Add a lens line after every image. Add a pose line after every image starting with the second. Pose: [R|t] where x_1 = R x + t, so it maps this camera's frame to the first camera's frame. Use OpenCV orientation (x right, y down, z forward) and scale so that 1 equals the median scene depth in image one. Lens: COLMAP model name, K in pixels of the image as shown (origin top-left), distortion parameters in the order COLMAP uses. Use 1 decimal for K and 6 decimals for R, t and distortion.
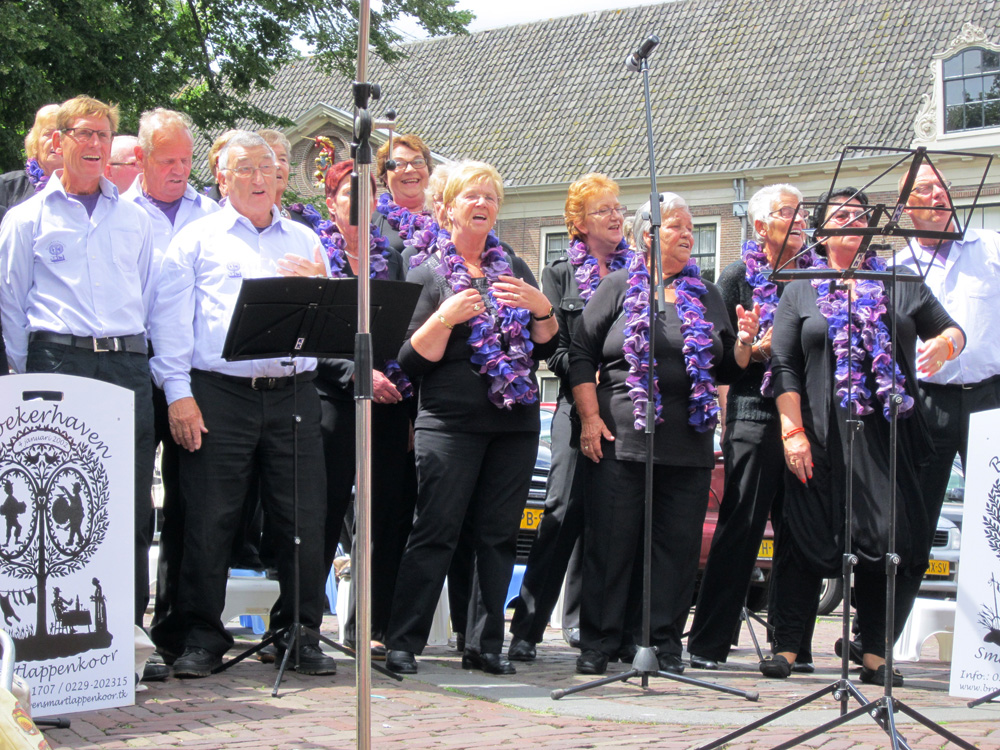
lens RADIAL K [[2130.5, 0, 500.0], [0, 2130.5, 375.0], [0, 0, 1]] dist [-0.195039, -0.205056]
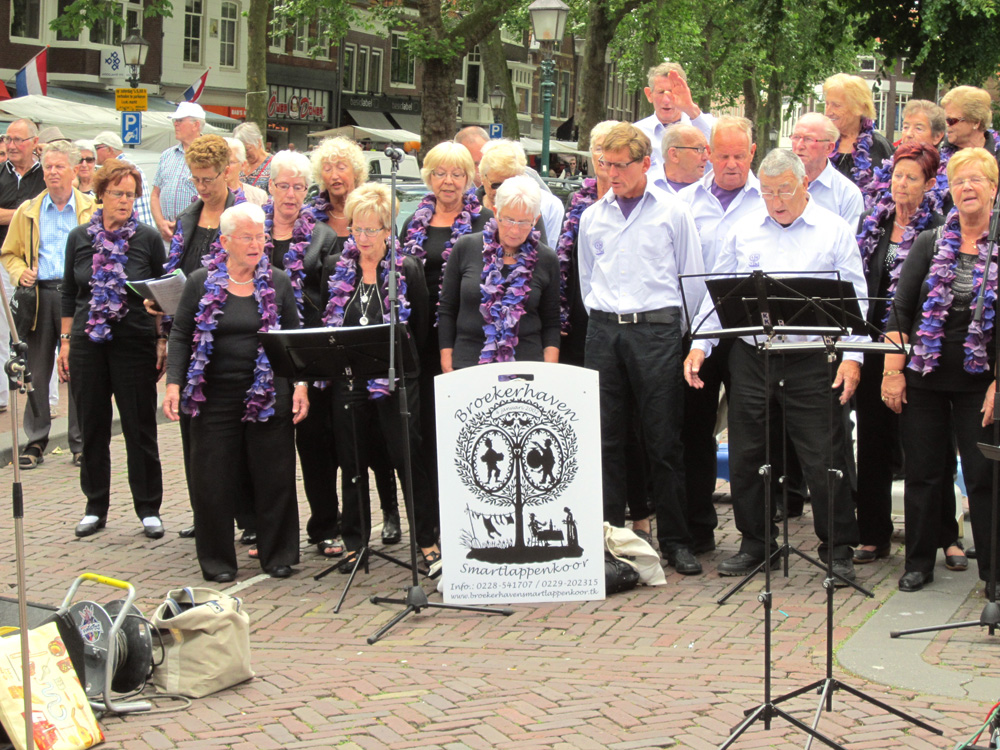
lens RADIAL K [[2130.5, 0, 500.0], [0, 2130.5, 375.0], [0, 0, 1]] dist [-0.195039, -0.205056]
pose [[0.670214, 0.064134, -0.739392, 0.809739], [0.043549, 0.991144, 0.125445, -0.167402], [0.740889, -0.116274, 0.661486, 0.058777]]
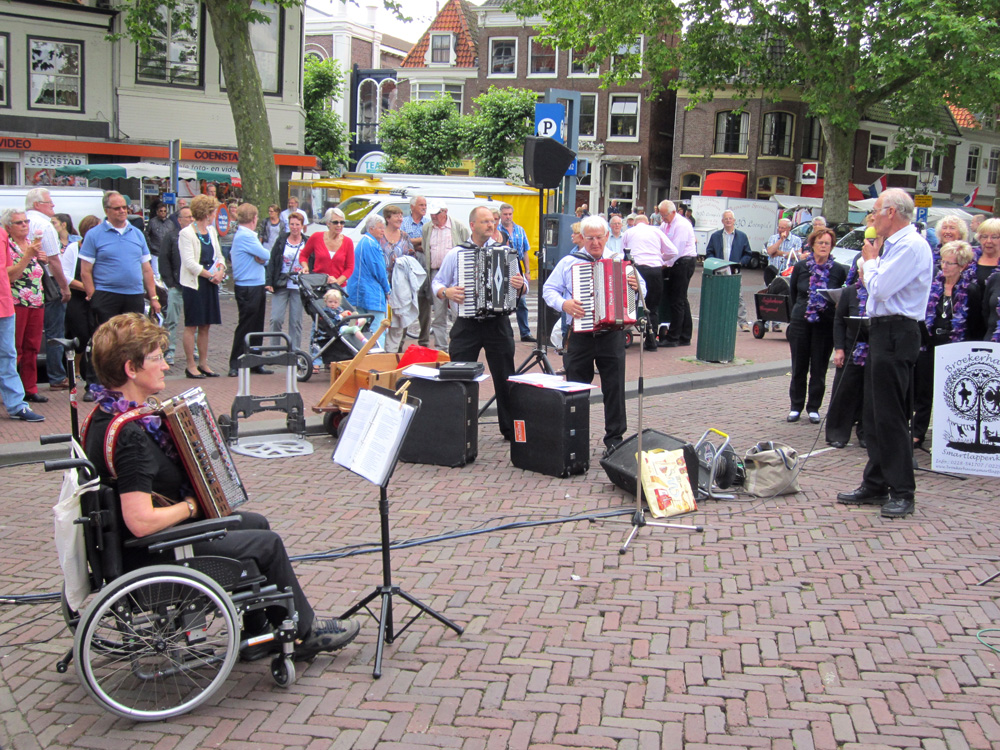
lens RADIAL K [[1036.7, 0, 500.0], [0, 1036.7, 375.0], [0, 0, 1]] dist [-0.031461, -0.034197]
pose [[0.146988, 0.128954, -0.980696, 0.898446], [0.038921, 0.989944, 0.136003, -0.148997], [0.988372, -0.058161, 0.140491, 0.252534]]
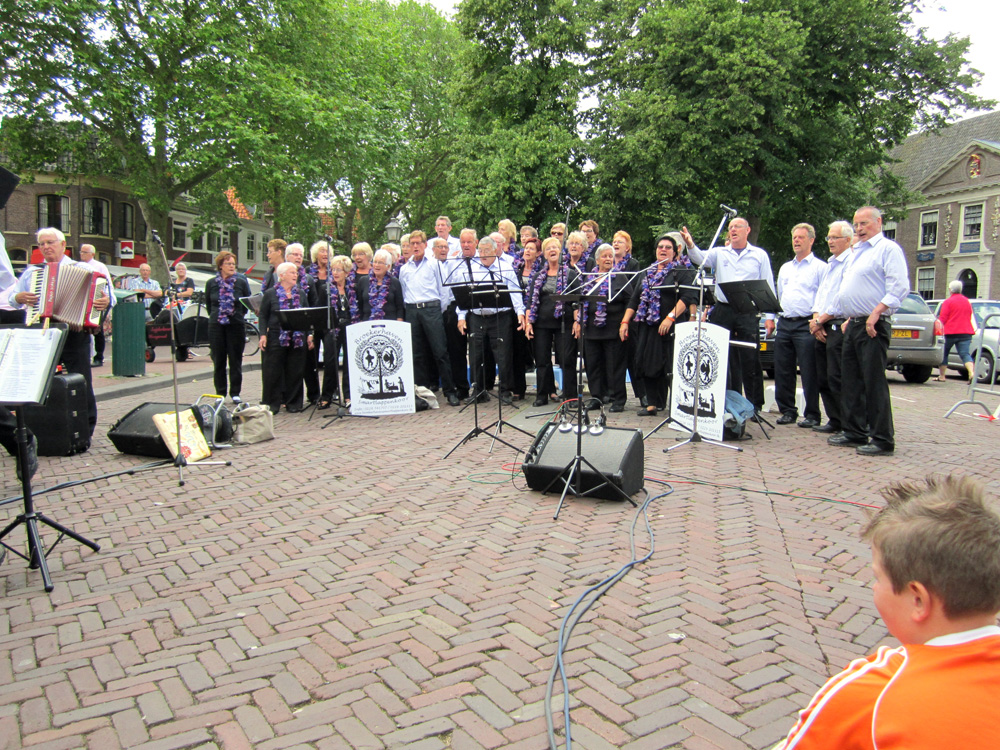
lens RADIAL K [[831.0, 0, 500.4], [0, 831.0, 378.5], [0, 0, 1]] dist [-0.042808, 0.011638]
pose [[0.770996, 0.036529, -0.635792, 0.835055], [0.050263, 0.991749, 0.117931, -0.057544], [0.634854, -0.122881, 0.762798, 0.043441]]
